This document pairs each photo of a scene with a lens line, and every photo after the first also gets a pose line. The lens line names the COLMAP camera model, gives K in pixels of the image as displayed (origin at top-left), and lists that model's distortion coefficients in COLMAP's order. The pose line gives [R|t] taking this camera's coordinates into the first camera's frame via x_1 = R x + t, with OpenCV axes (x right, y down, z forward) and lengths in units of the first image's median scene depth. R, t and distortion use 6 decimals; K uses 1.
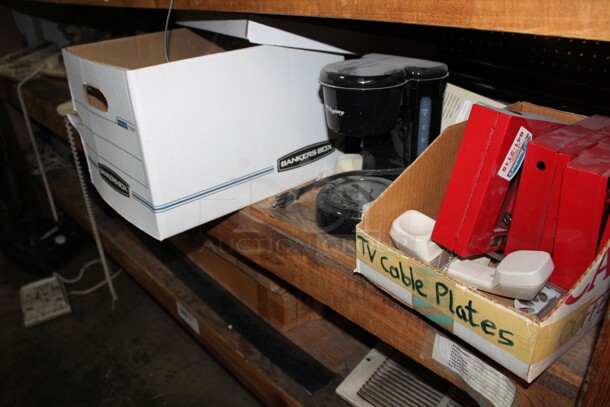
lens RADIAL K [[432.4, 0, 305.0], [0, 432.4, 203.5], [0, 0, 1]] dist [-0.059828, 0.000758]
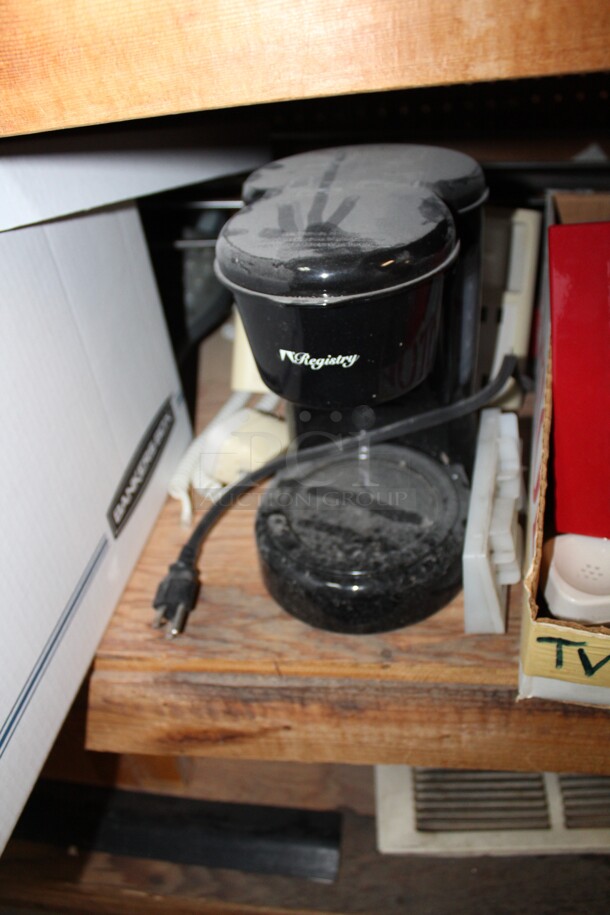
lens RADIAL K [[648.6, 0, 305.0], [0, 648.6, 457.5], [0, 0, 1]] dist [-0.059828, 0.000758]
pose [[0.778127, -0.419050, 0.467884, -0.217630], [0.374891, 0.907529, 0.189337, -0.236608], [-0.503960, 0.028077, 0.863271, 0.518036]]
